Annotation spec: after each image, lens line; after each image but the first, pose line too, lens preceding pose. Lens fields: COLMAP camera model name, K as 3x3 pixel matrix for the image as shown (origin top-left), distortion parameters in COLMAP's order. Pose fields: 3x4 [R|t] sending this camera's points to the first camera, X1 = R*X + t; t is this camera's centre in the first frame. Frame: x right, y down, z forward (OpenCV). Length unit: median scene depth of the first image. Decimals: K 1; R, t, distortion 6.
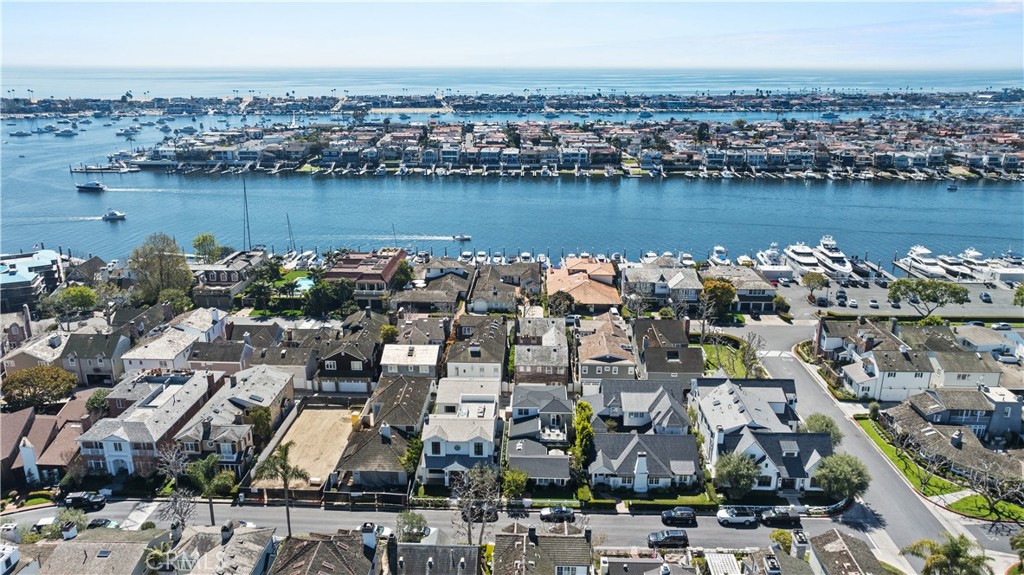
lens RADIAL K [[715.6, 0, 512.0], [0, 715.6, 287.5], [0, 0, 1]] dist [0.000177, 0.000011]
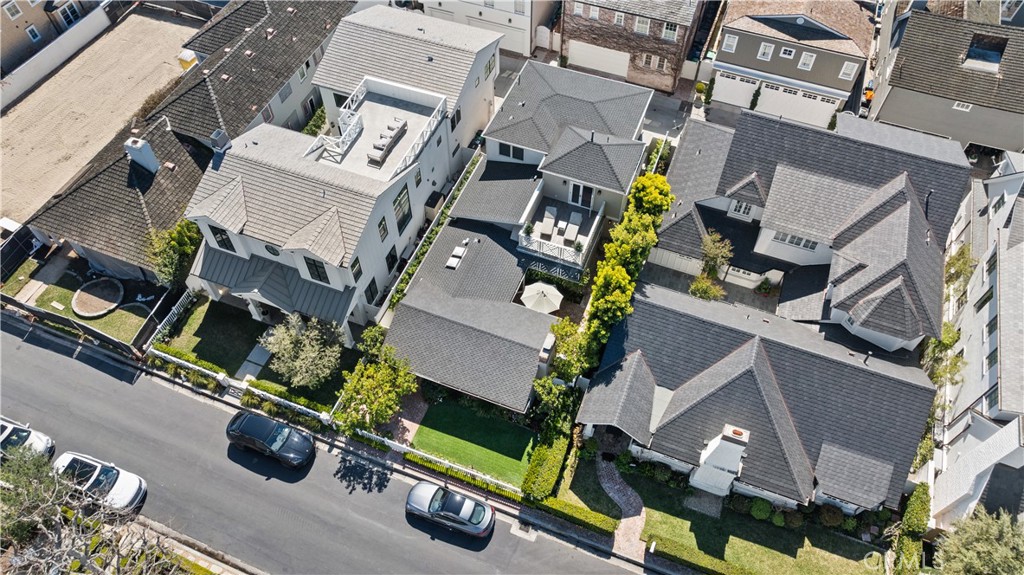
lens RADIAL K [[734.2, 0, 512.0], [0, 734.2, 287.5], [0, 0, 1]] dist [-0.003964, 0.000910]
pose [[0.944982, 0.266762, -0.189335, 0.115274], [-0.102461, 0.791034, 0.603131, -0.011362], [0.310663, -0.550548, 0.774845, 0.657657]]
